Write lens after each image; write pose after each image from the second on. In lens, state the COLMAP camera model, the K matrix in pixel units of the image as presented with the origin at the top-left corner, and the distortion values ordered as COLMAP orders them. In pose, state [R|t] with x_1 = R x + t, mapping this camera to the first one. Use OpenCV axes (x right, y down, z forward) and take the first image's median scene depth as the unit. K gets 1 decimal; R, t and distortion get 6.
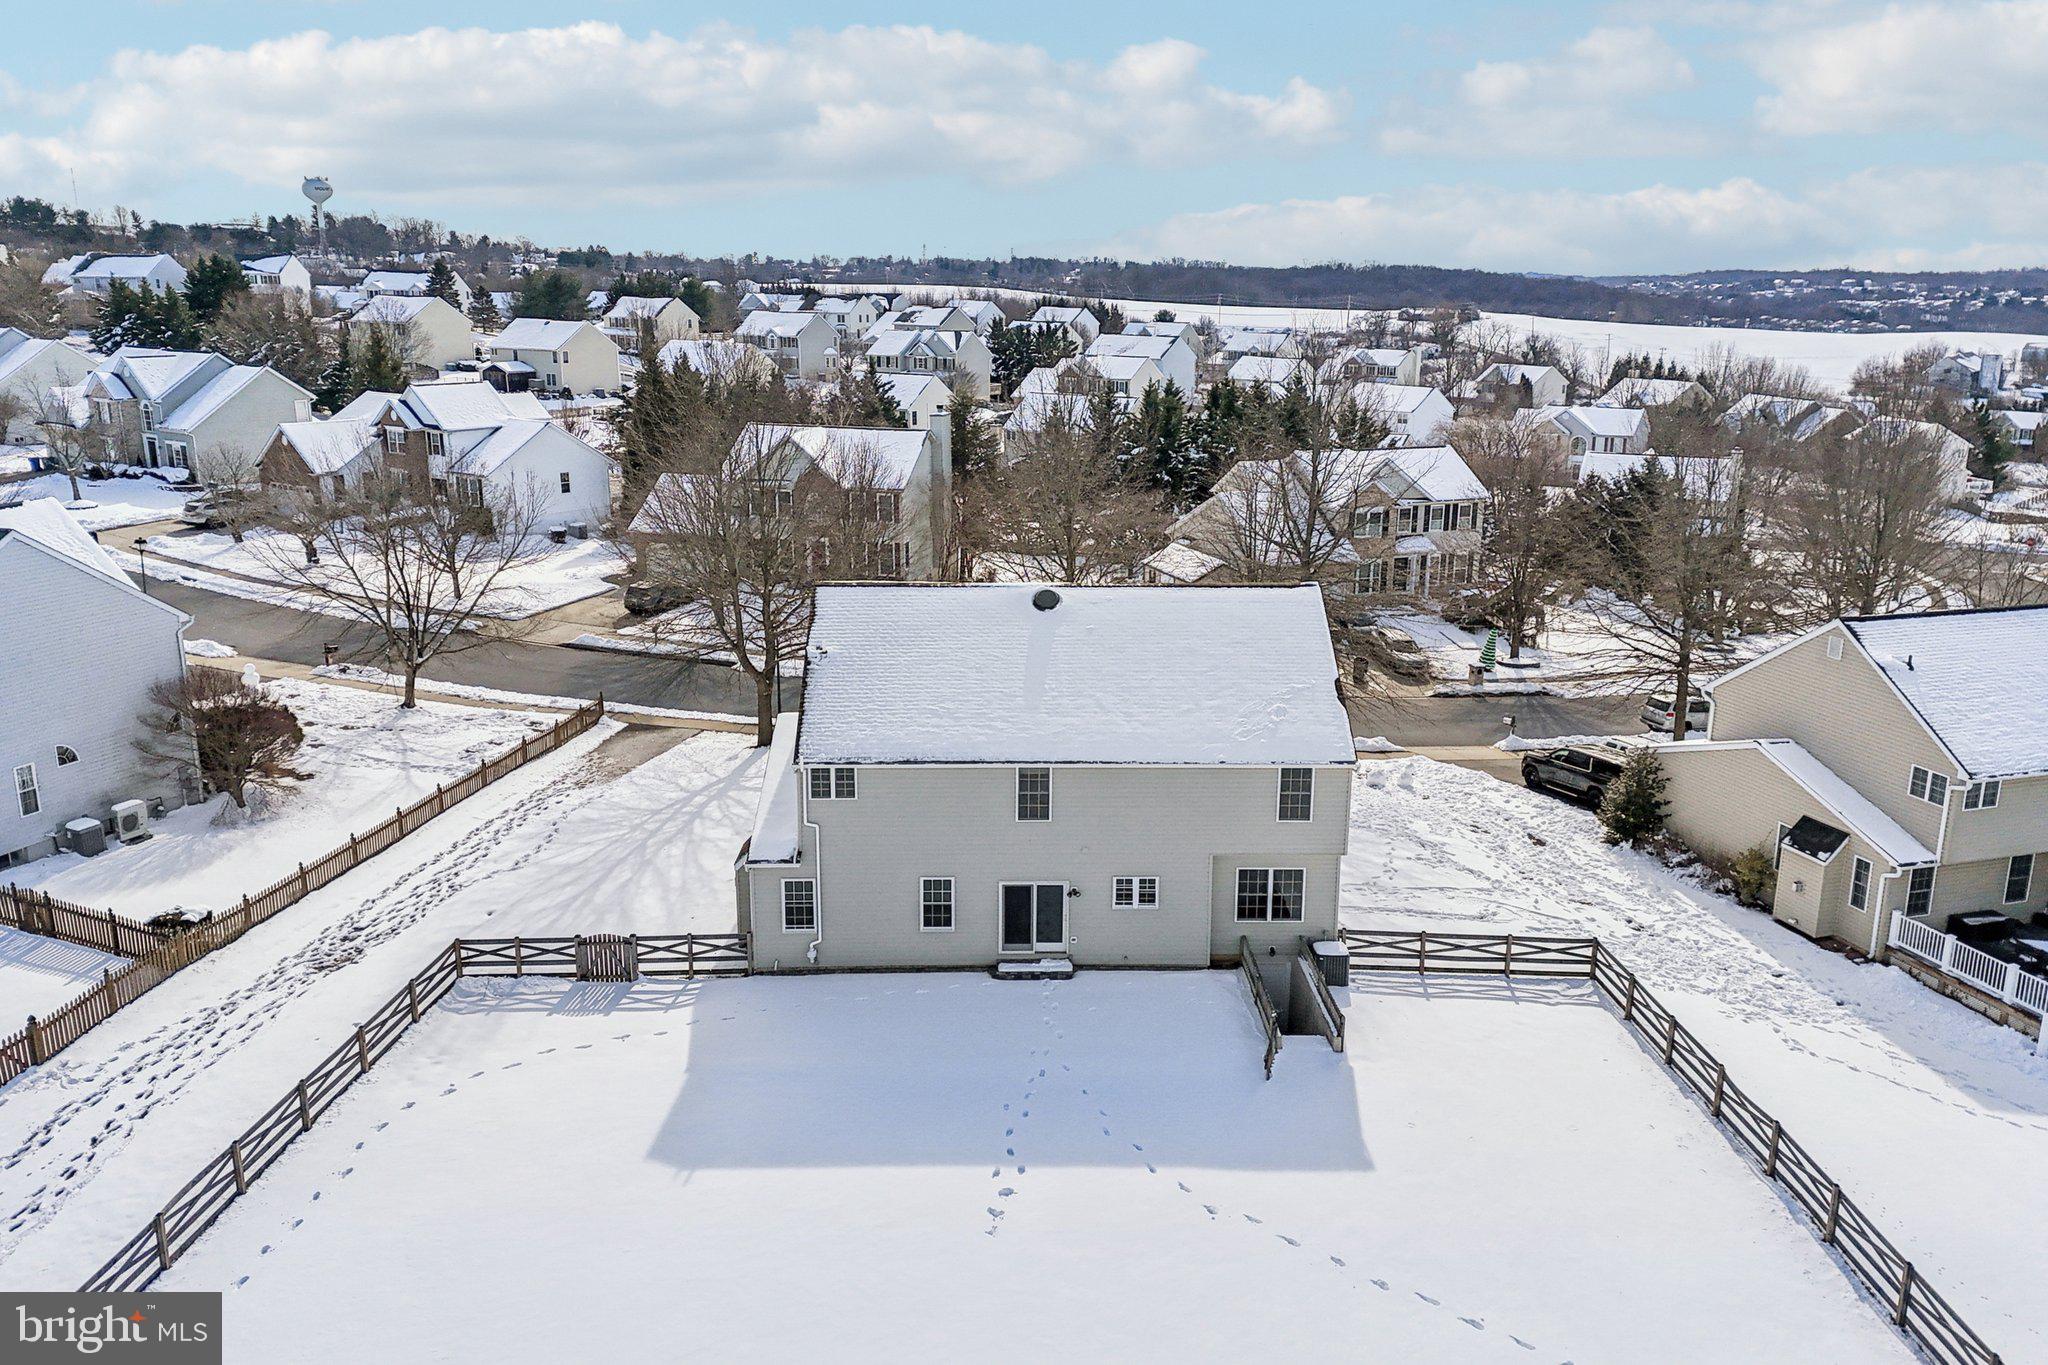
lens RADIAL K [[1501.2, 0, 1019.7], [0, 1501.2, 628.9], [0, 0, 1]] dist [0.107566, -0.130293]
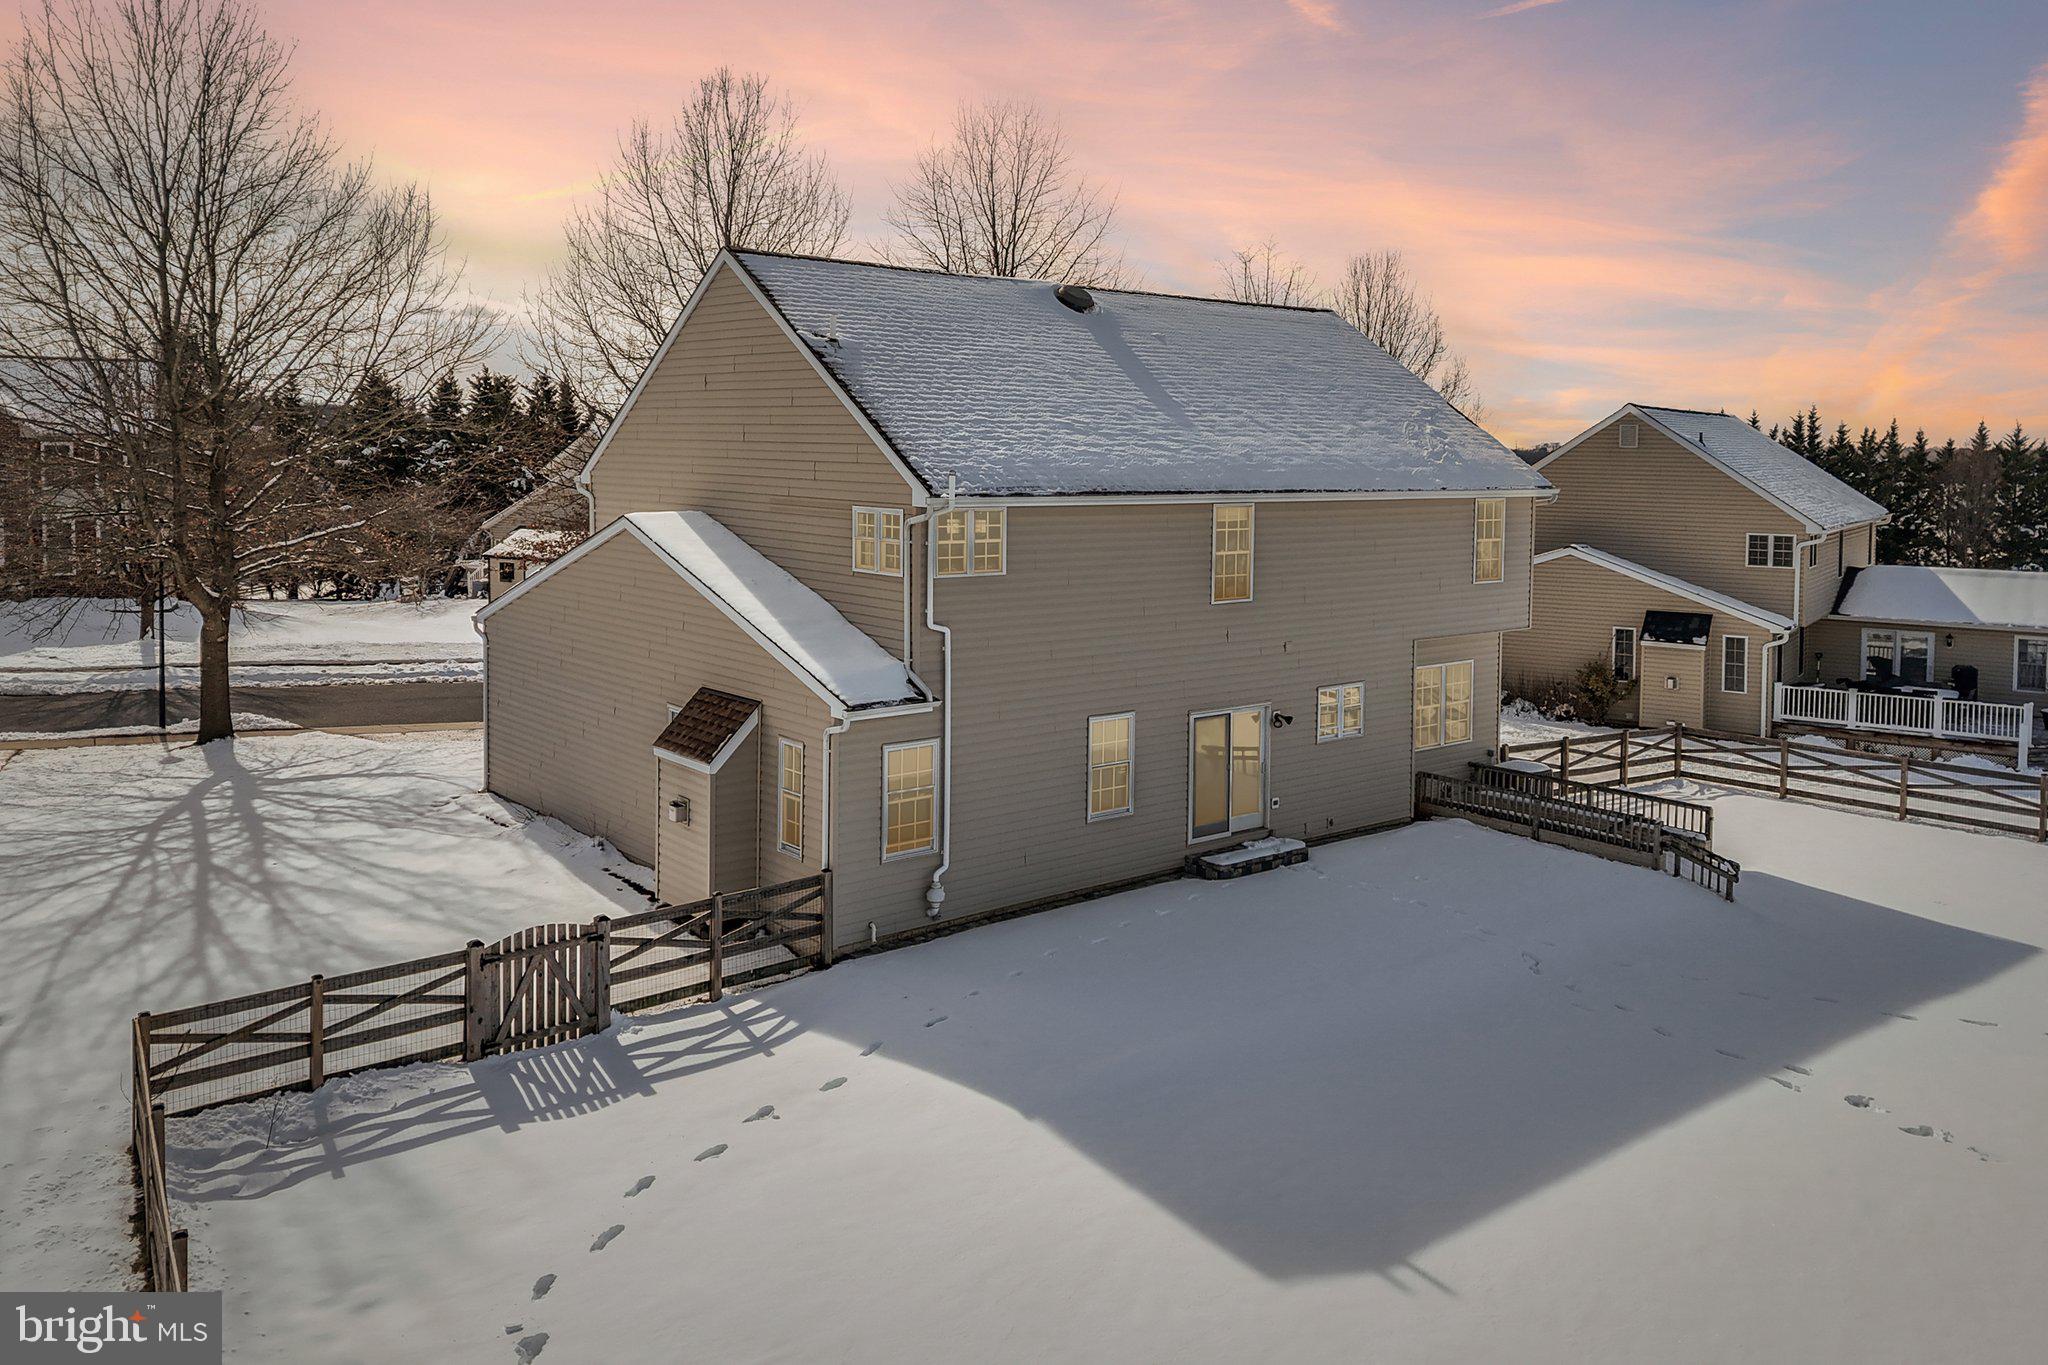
lens RADIAL K [[1543.6, 0, 1036.1], [0, 1543.6, 497.6], [0, 0, 1]] dist [0.076777, -0.070497]
pose [[0.789254, -0.017918, 0.613805, -0.421327], [0.128121, 0.982380, -0.136065, 0.157487], [-0.600552, 0.186032, 0.777643, 0.545952]]
